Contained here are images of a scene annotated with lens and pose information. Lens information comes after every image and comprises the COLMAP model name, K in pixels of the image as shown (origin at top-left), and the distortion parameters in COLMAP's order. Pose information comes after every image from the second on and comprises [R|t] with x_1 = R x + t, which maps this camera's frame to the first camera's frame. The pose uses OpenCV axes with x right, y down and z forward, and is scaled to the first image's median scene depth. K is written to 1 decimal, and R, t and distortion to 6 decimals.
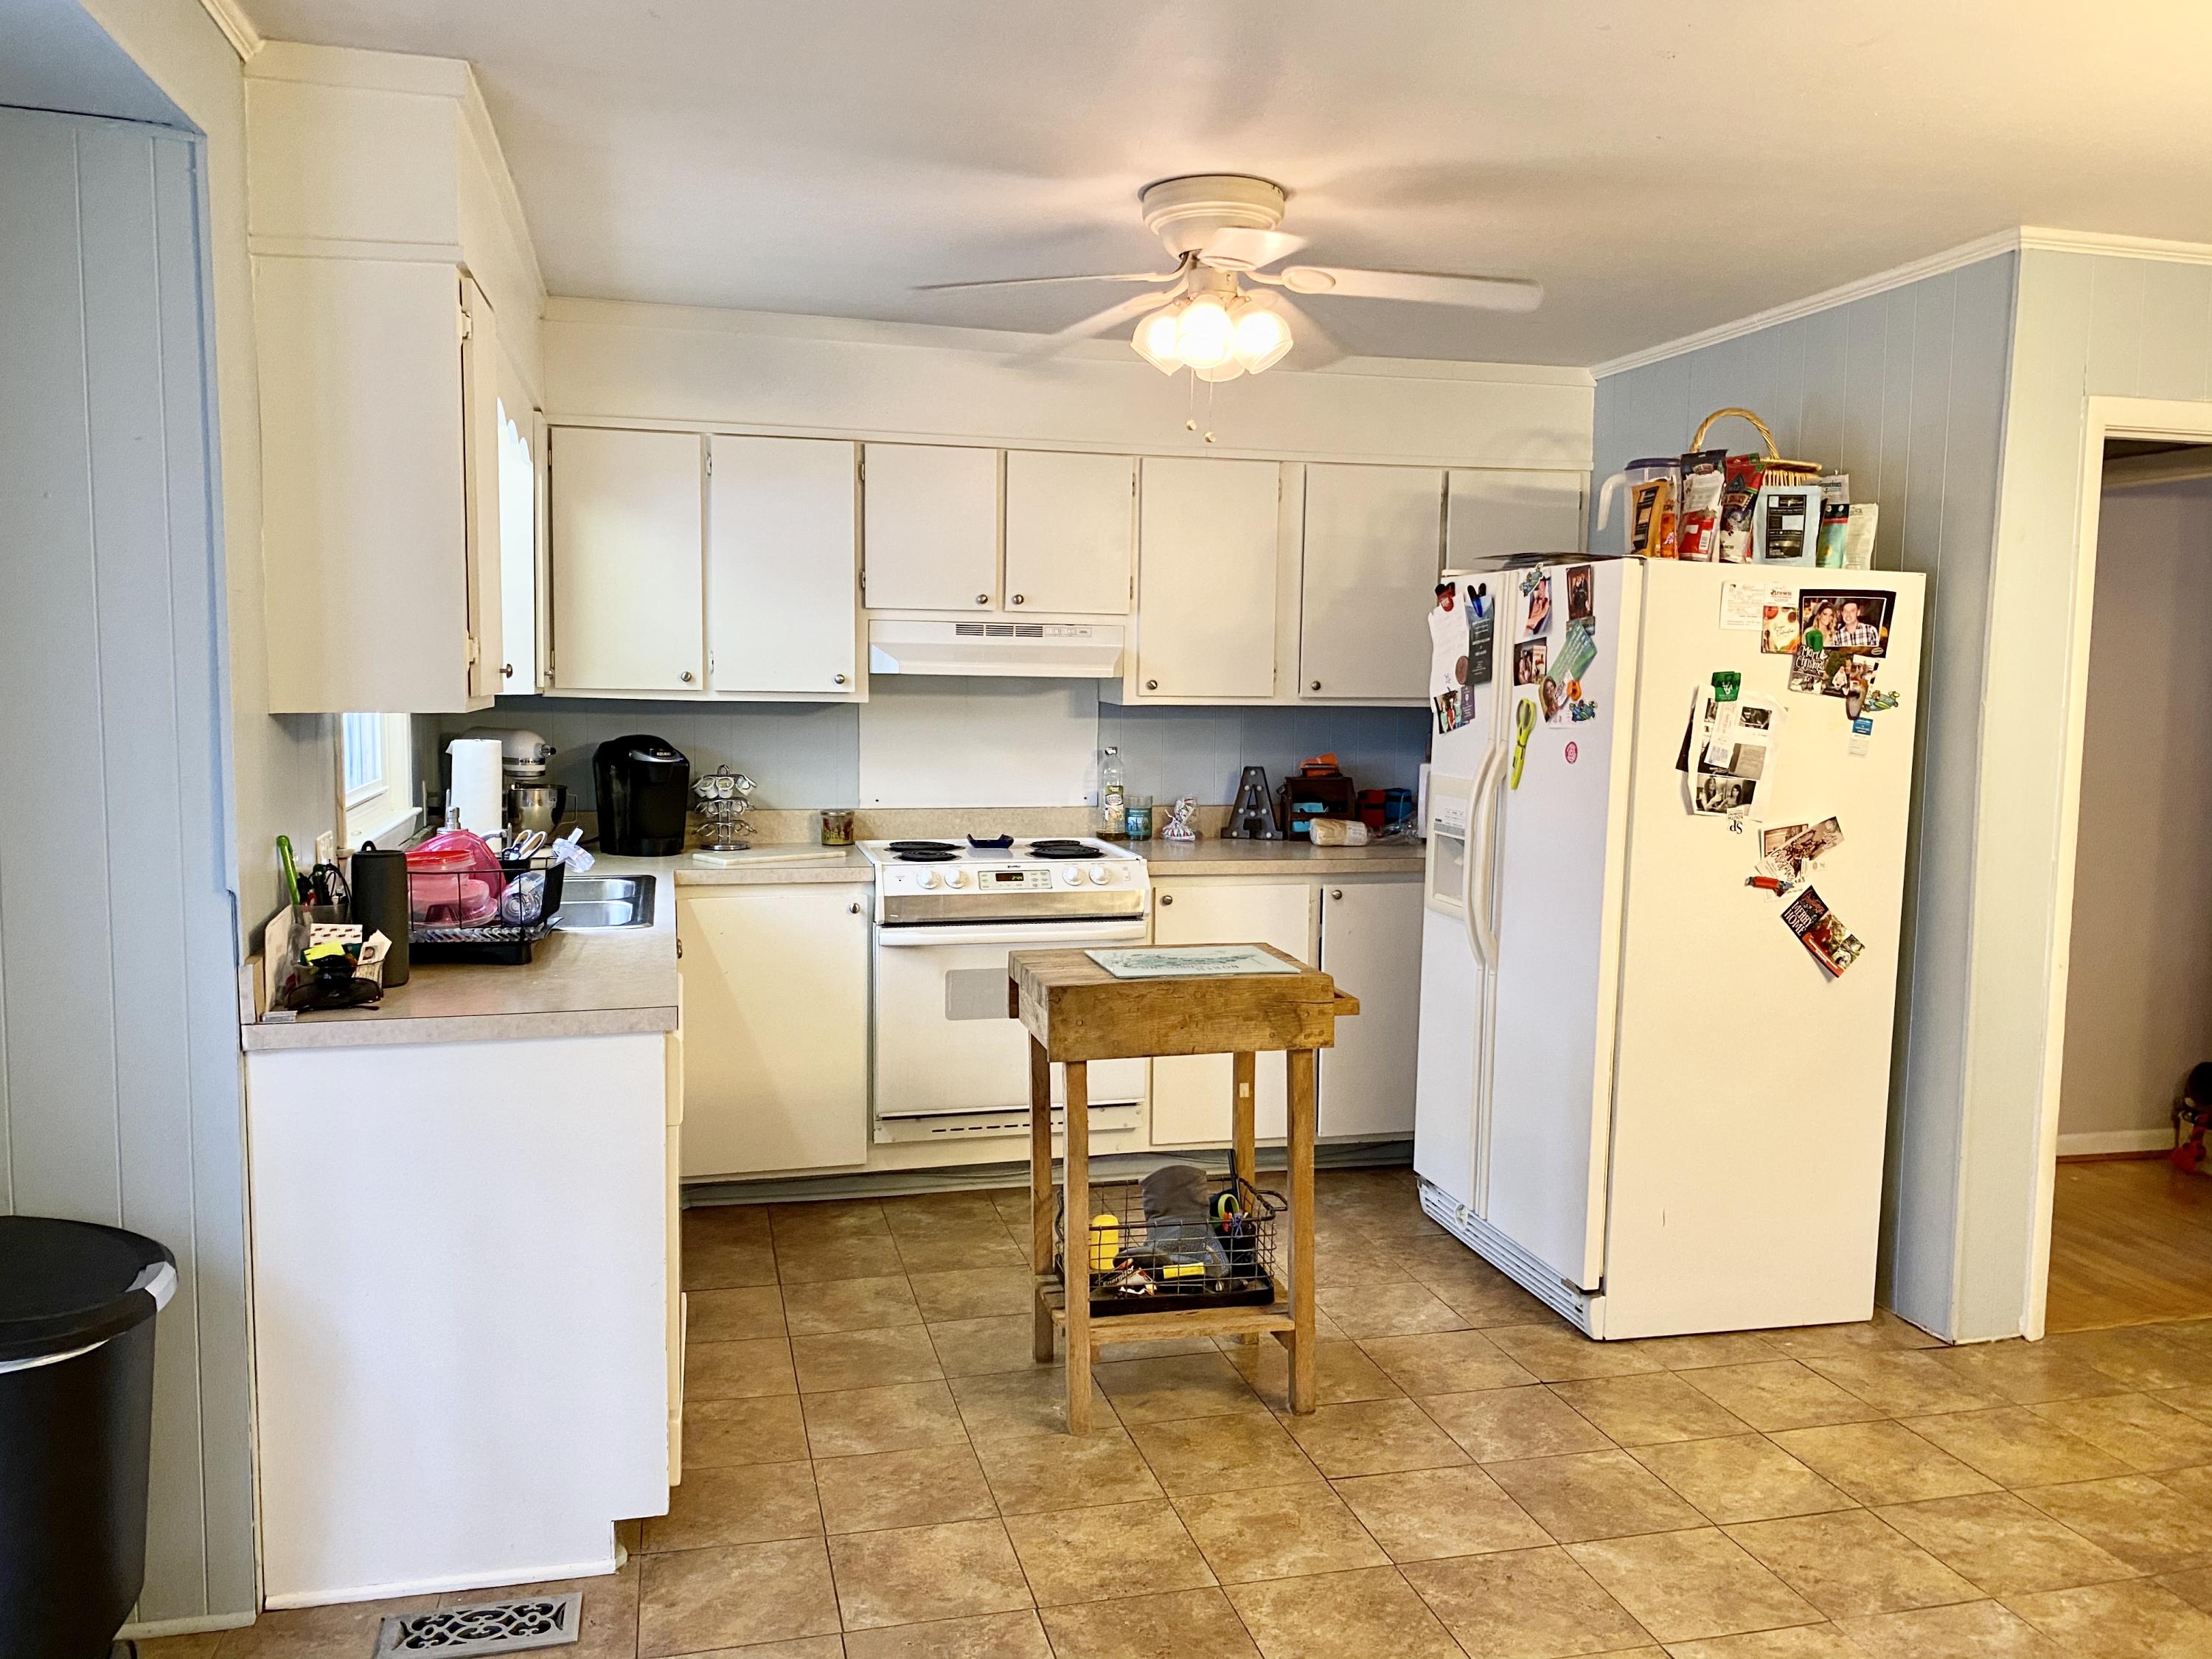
lens RADIAL K [[1673.9, 0, 1090.8], [0, 1673.9, 835.5], [0, 0, 1]] dist [0.035768, -0.022905]
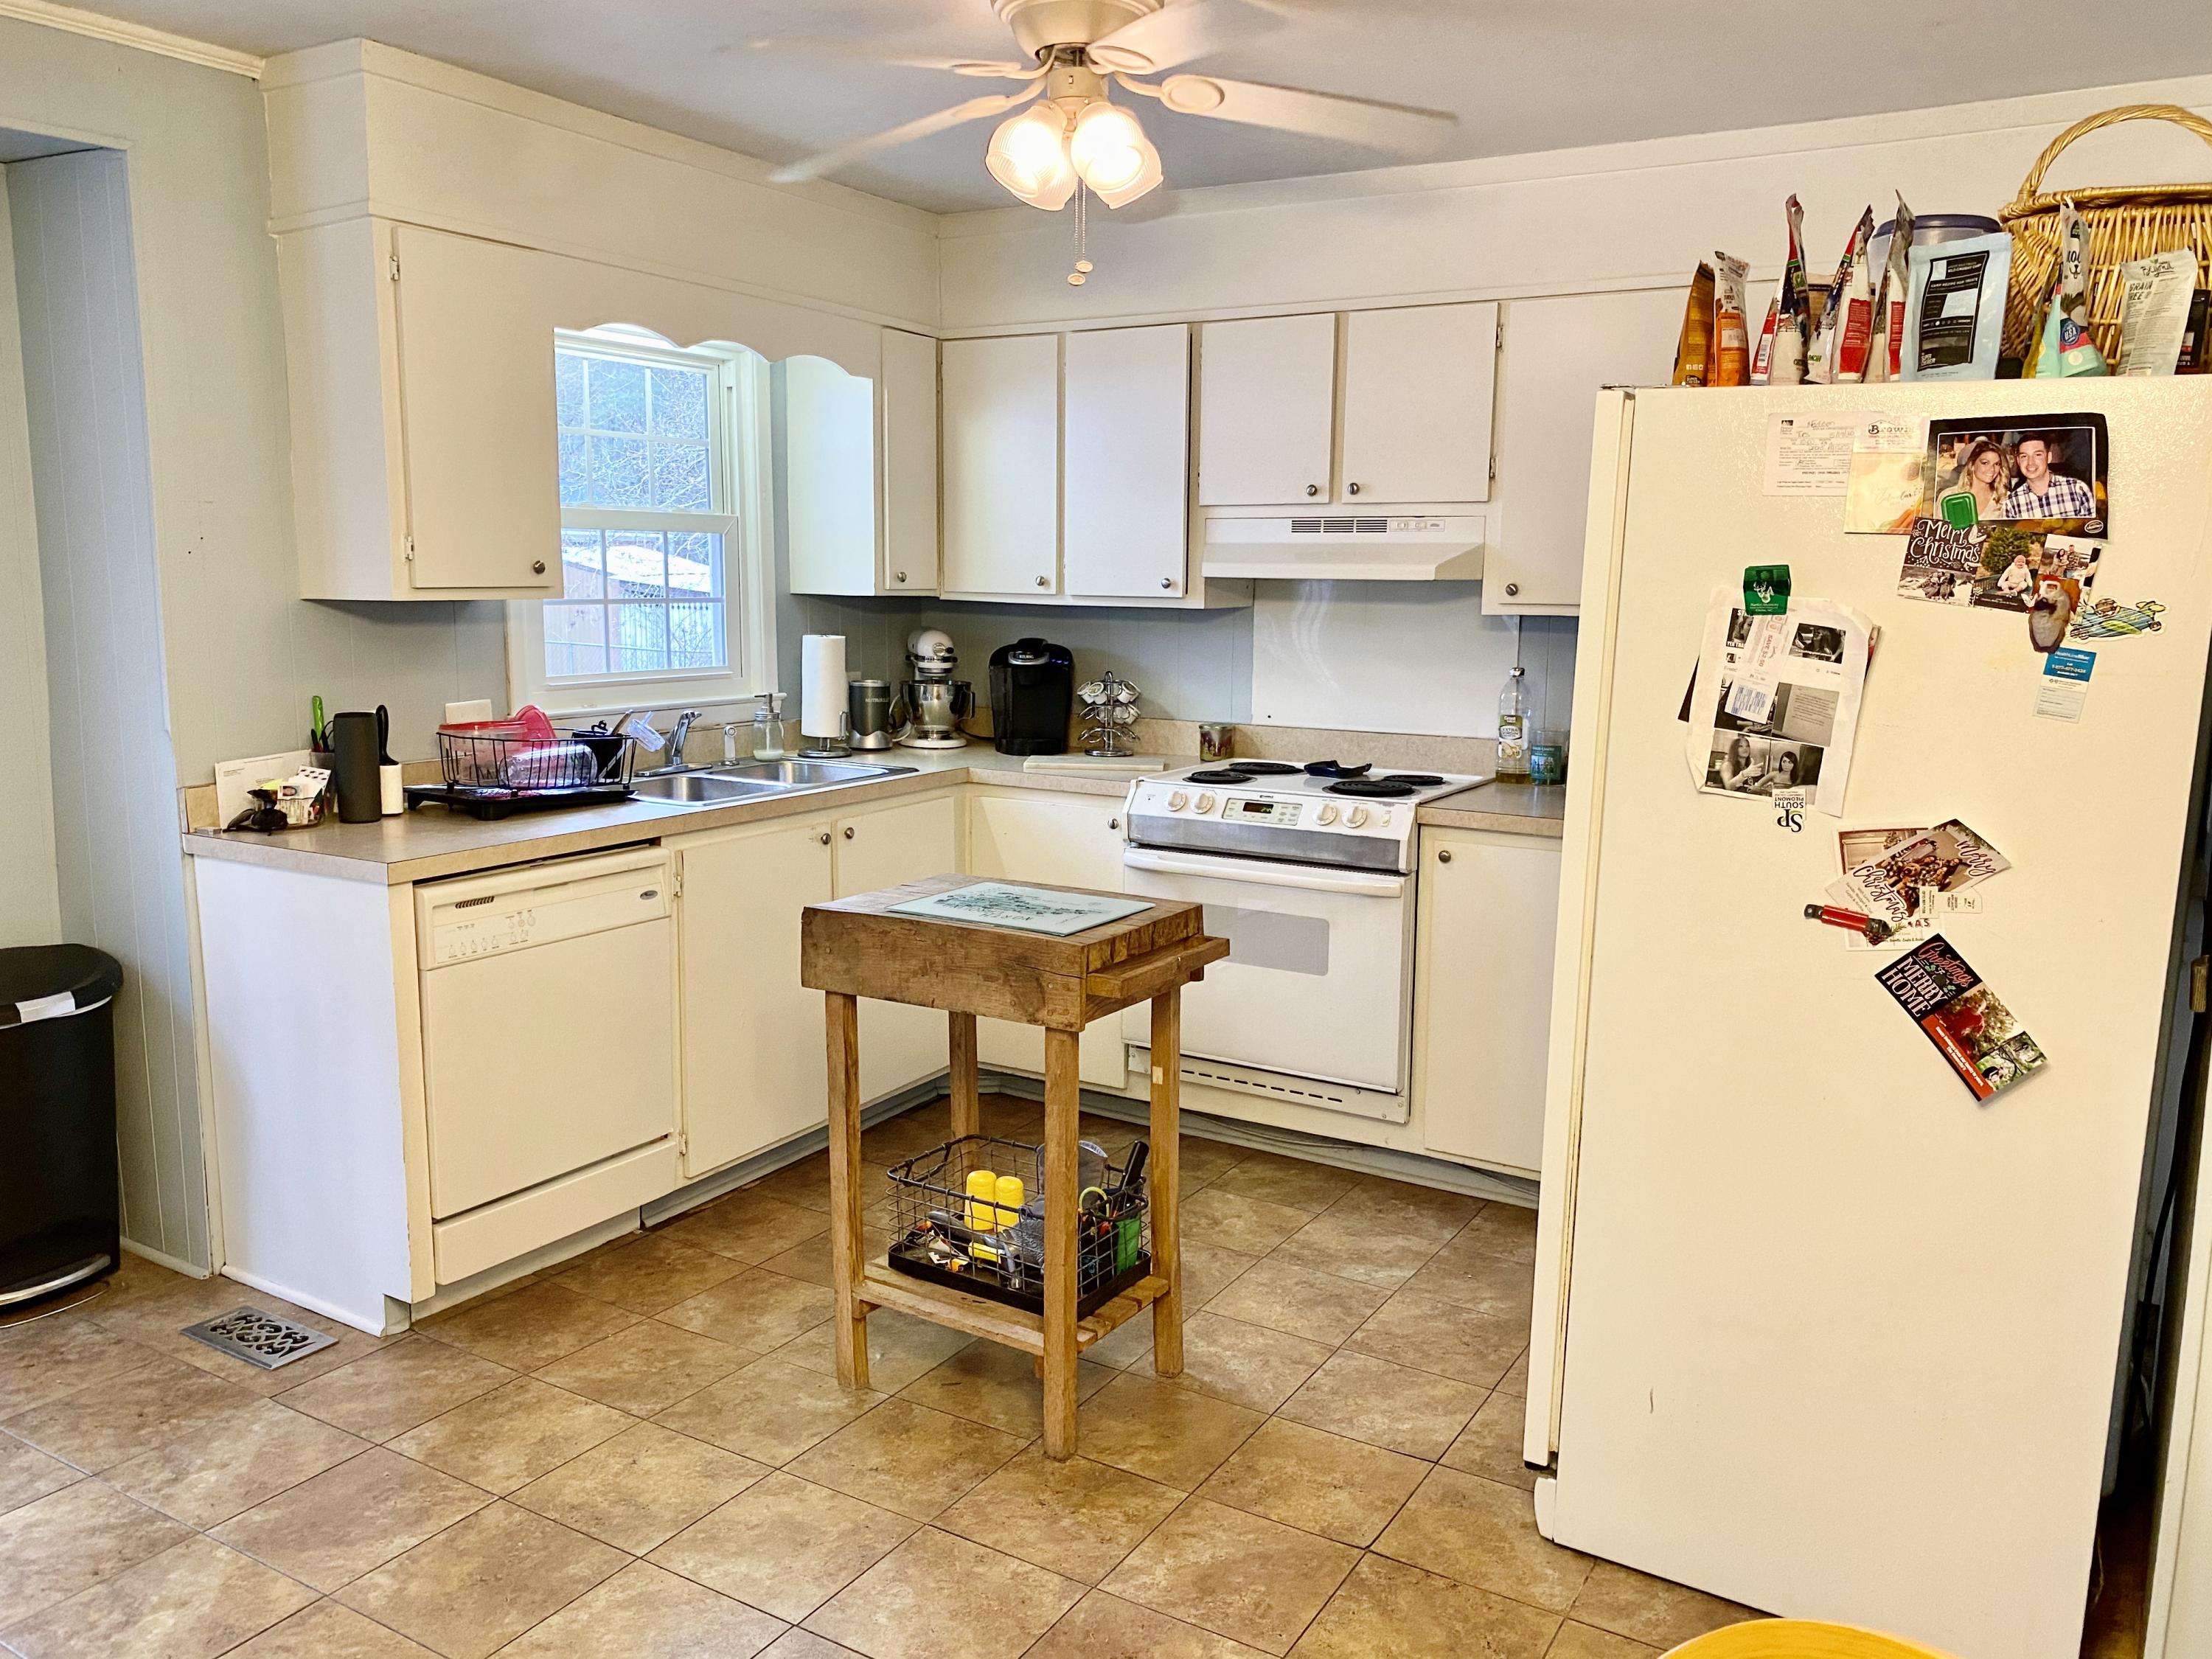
lens RADIAL K [[1673.9, 0, 1094.8], [0, 1673.9, 837.1], [0, 0, 1]] dist [0.035768, -0.022905]
pose [[0.705428, 0.107835, -0.700531, 0.632959], [-0.072156, 0.994150, 0.080372, -0.030072], [0.705099, -0.006149, 0.709082, 0.383358]]
